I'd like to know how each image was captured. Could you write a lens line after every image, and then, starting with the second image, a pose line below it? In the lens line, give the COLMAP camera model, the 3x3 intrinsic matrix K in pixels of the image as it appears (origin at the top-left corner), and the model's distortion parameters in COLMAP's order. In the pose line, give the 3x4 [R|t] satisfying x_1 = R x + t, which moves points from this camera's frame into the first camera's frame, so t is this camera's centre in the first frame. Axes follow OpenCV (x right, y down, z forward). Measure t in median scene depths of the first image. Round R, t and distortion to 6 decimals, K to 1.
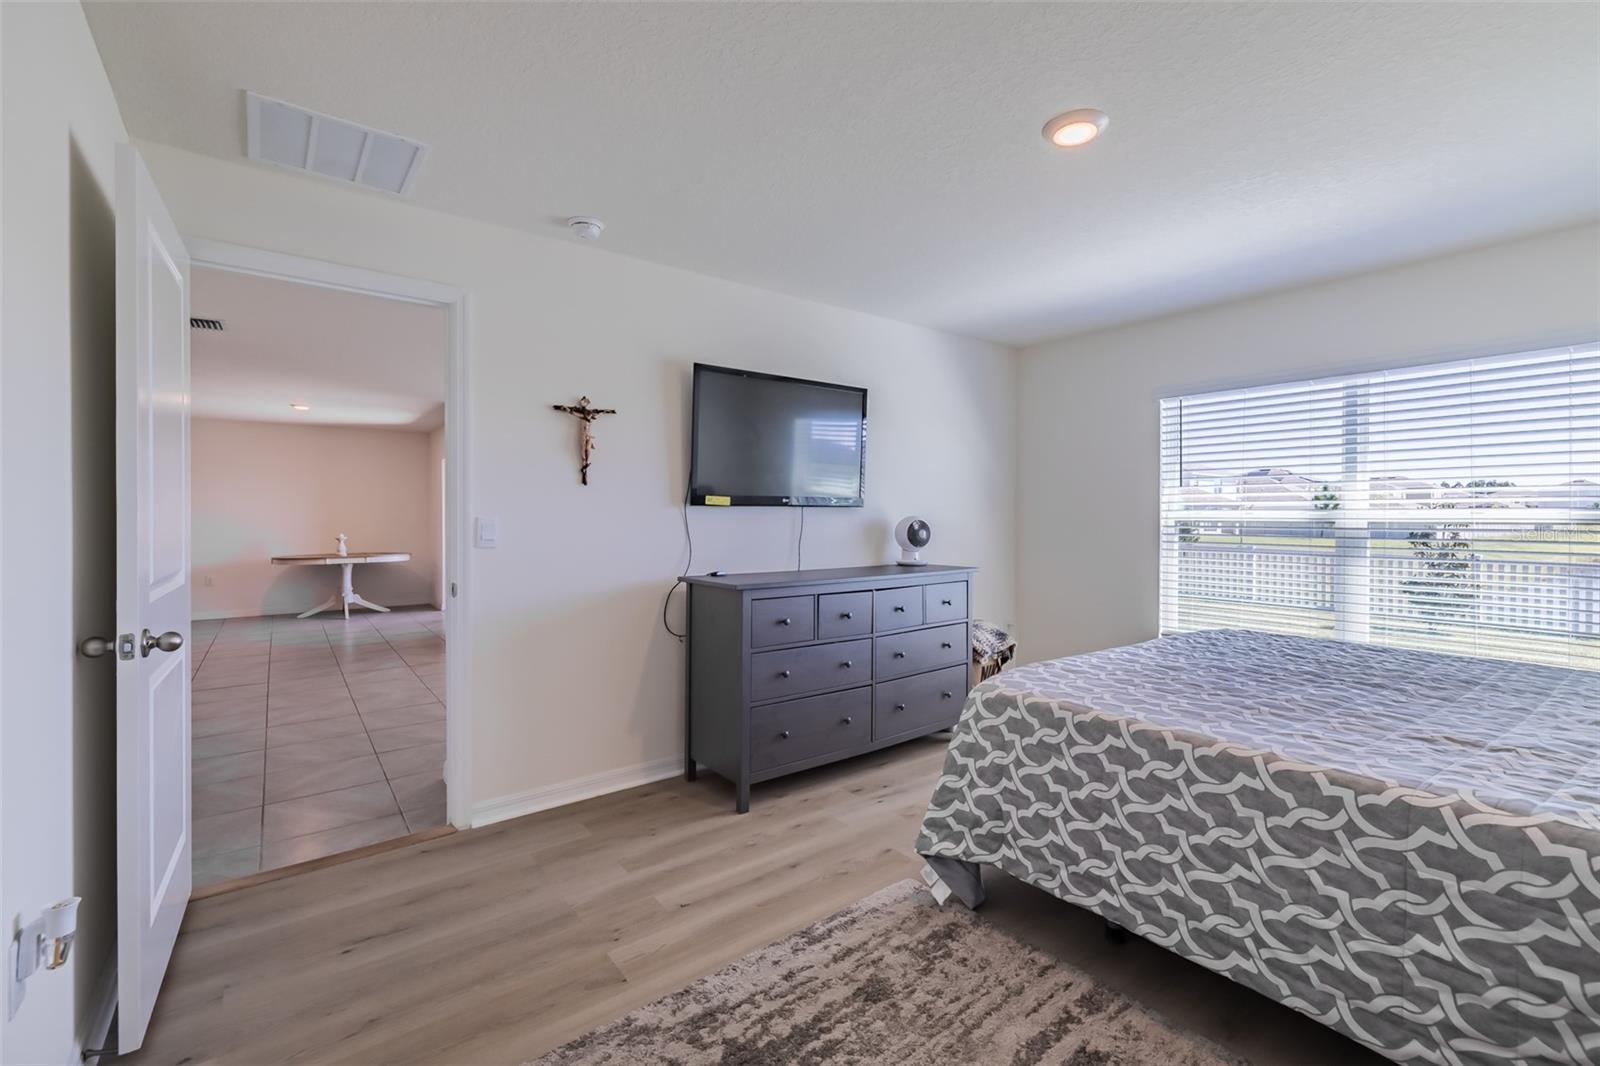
lens RADIAL K [[695.5, 0, 803.0], [0, 695.5, 521.7], [0, 0, 1]] dist [0.001320, 0.000128]
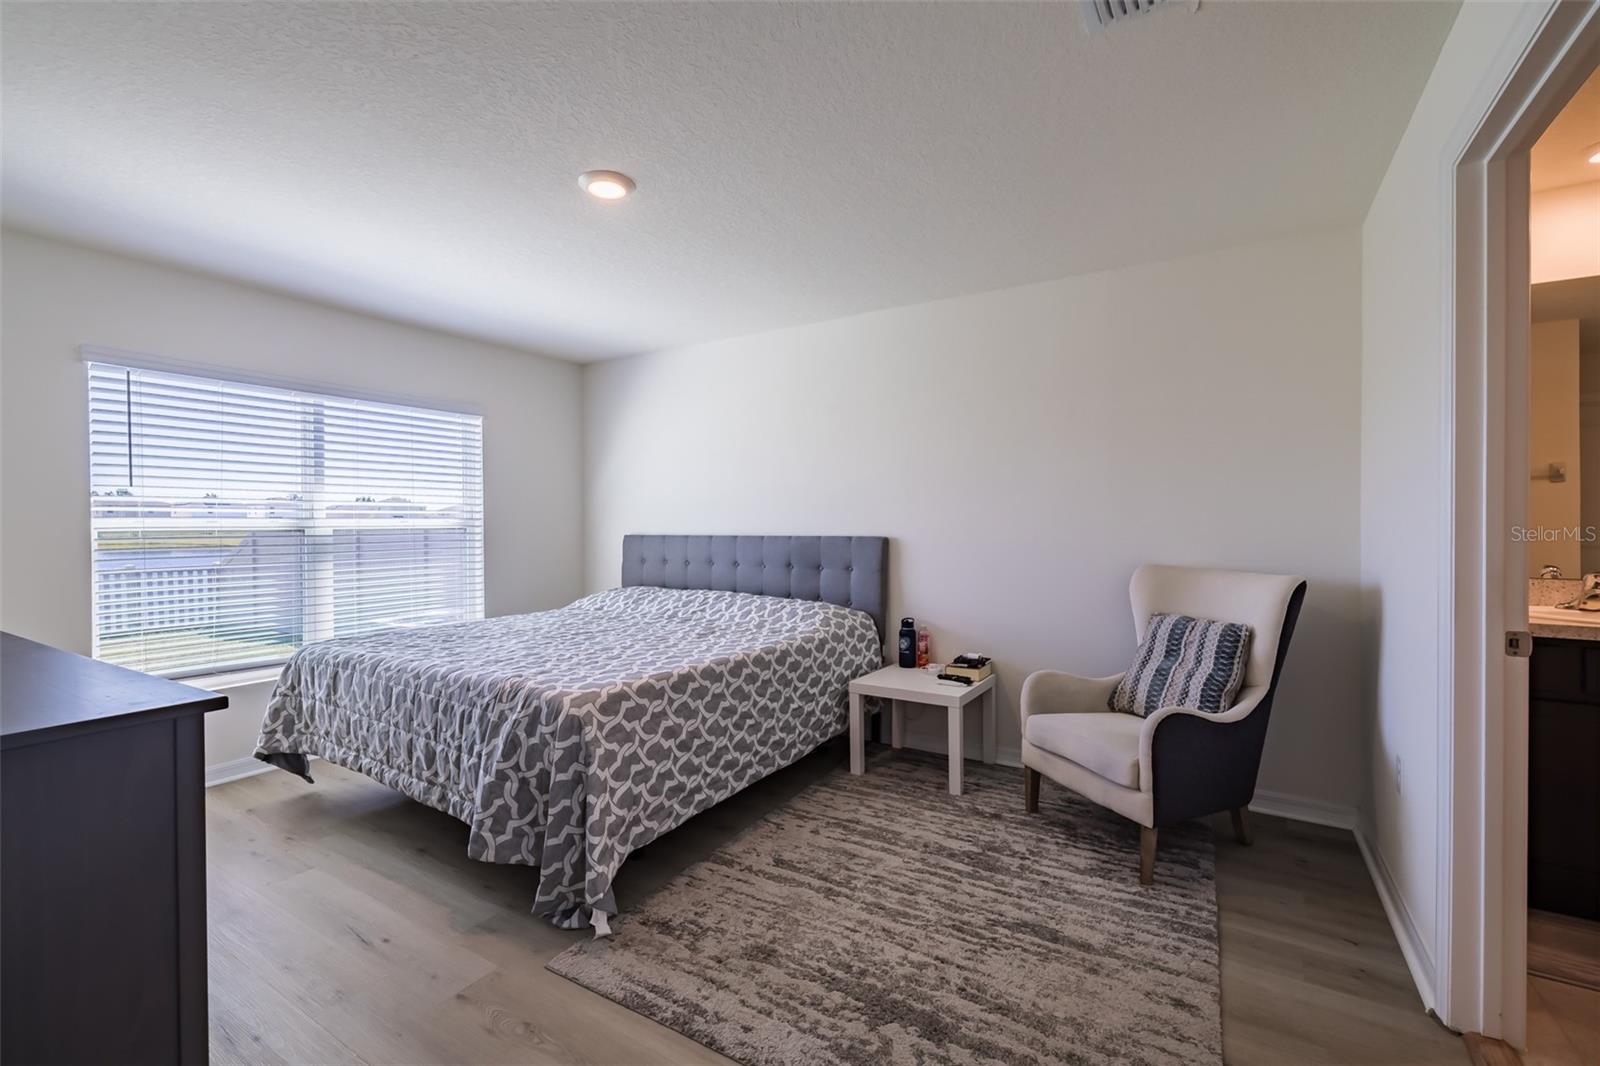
lens RADIAL K [[683.5, 0, 797.2], [0, 683.5, 530.9], [0, 0, 1]] dist [0.000151, 0.000115]
pose [[-0.348877, -0.011004, 0.937104, -0.858224], [0.012163, 0.999794, 0.016268, -0.011099], [-0.937089, 0.017074, -0.348671, 1.218973]]
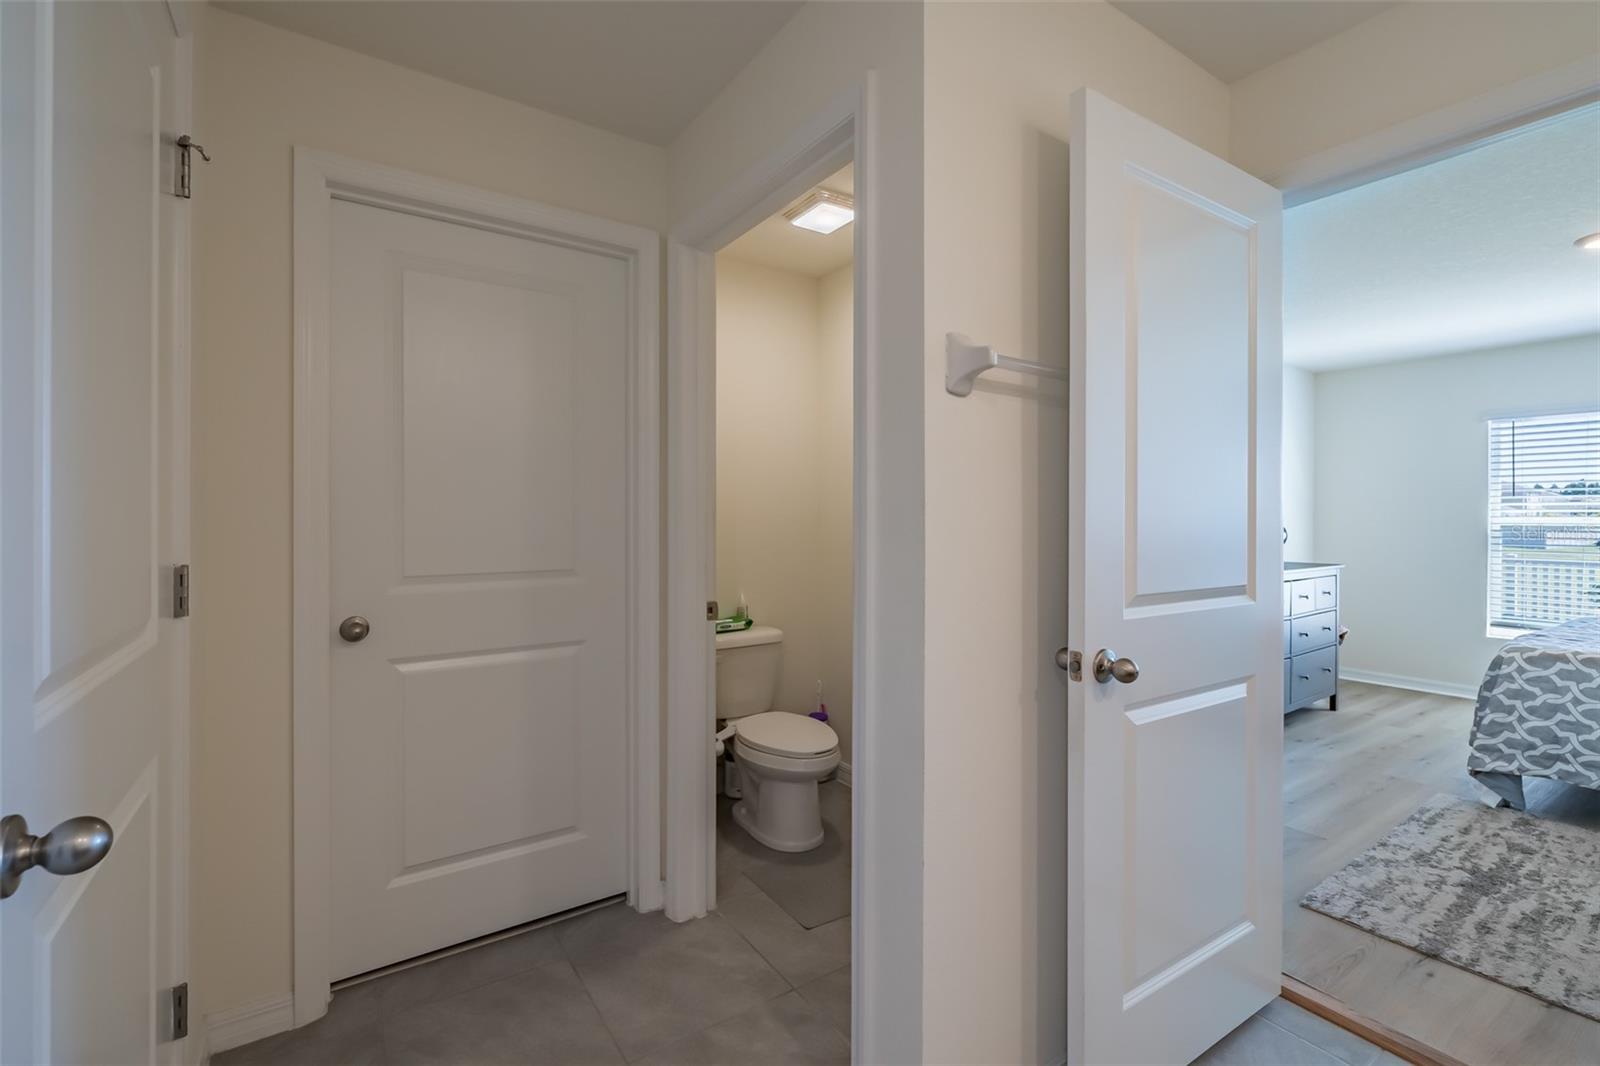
lens RADIAL K [[708.9, 0, 771.8], [0, 708.9, 511.7], [0, 0, 1]] dist [-0.001096, -0.000221]
pose [[0.997117, 0.004671, -0.075731, -1.256516], [-0.005794, 0.999876, -0.014621, -0.000849], [0.075653, 0.015017, 0.997021, -0.562551]]
